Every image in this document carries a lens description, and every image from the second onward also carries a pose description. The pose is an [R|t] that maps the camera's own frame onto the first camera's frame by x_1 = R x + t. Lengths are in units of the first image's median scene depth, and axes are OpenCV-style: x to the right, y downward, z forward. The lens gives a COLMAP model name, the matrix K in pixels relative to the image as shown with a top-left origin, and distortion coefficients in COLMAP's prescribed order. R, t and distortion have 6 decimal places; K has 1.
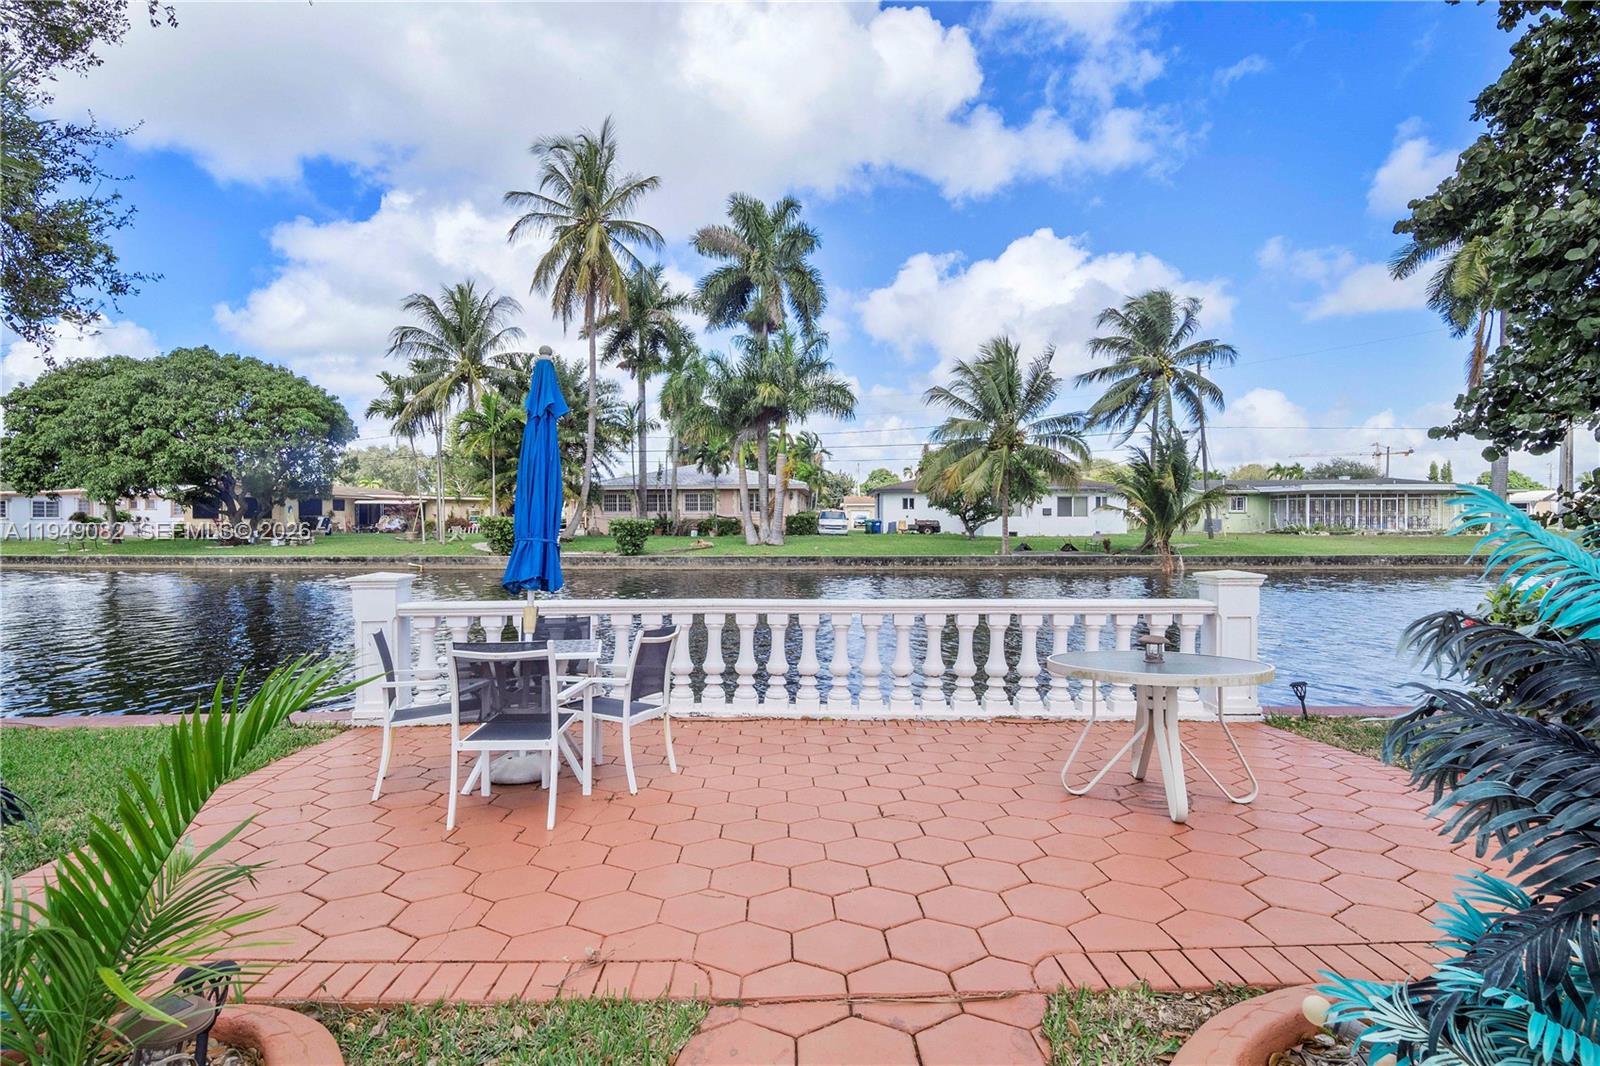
lens RADIAL K [[764.3, 0, 772.1], [0, 764.3, 530.9], [0, 0, 1]] dist [-0.022233, 0.000208]
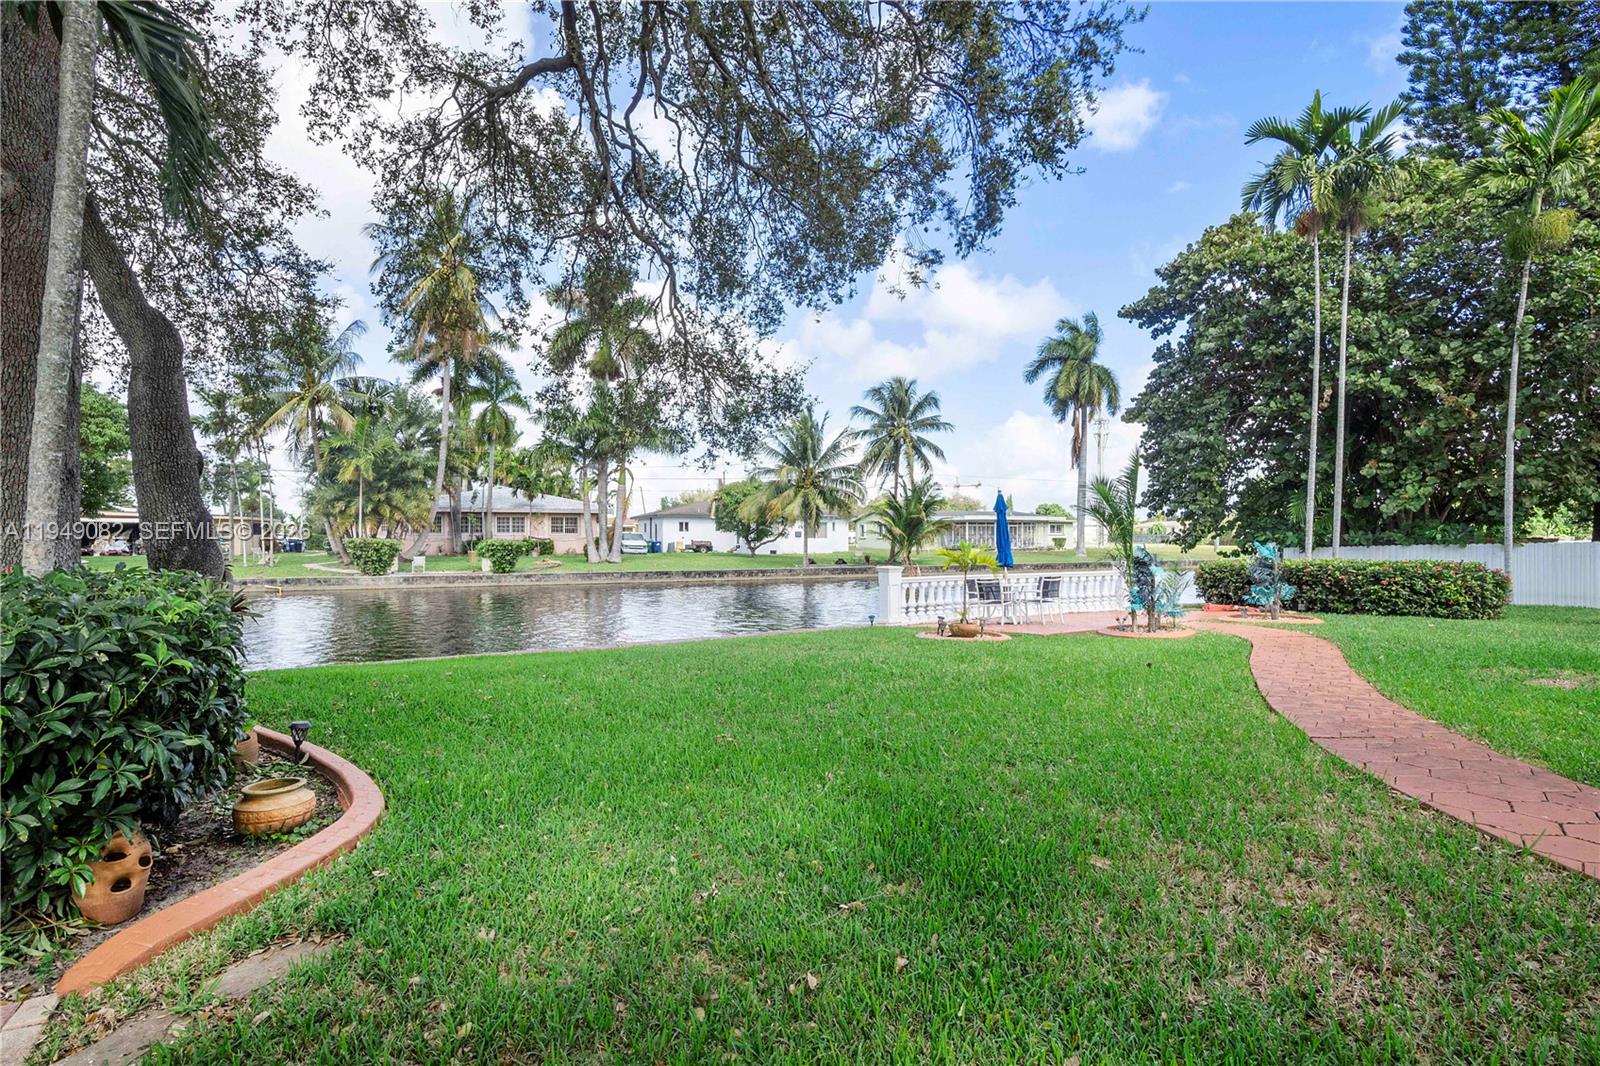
lens RADIAL K [[771.5, 0, 794.4], [0, 771.5, 527.4], [0, 0, 1]] dist [-0.030781, 0.000385]
pose [[0.892982, 0.006527, 0.450045, -0.261364], [0.007829, 0.999518, -0.030032, 0.002097], [-0.450024, 0.030342, 0.892501, -0.152558]]
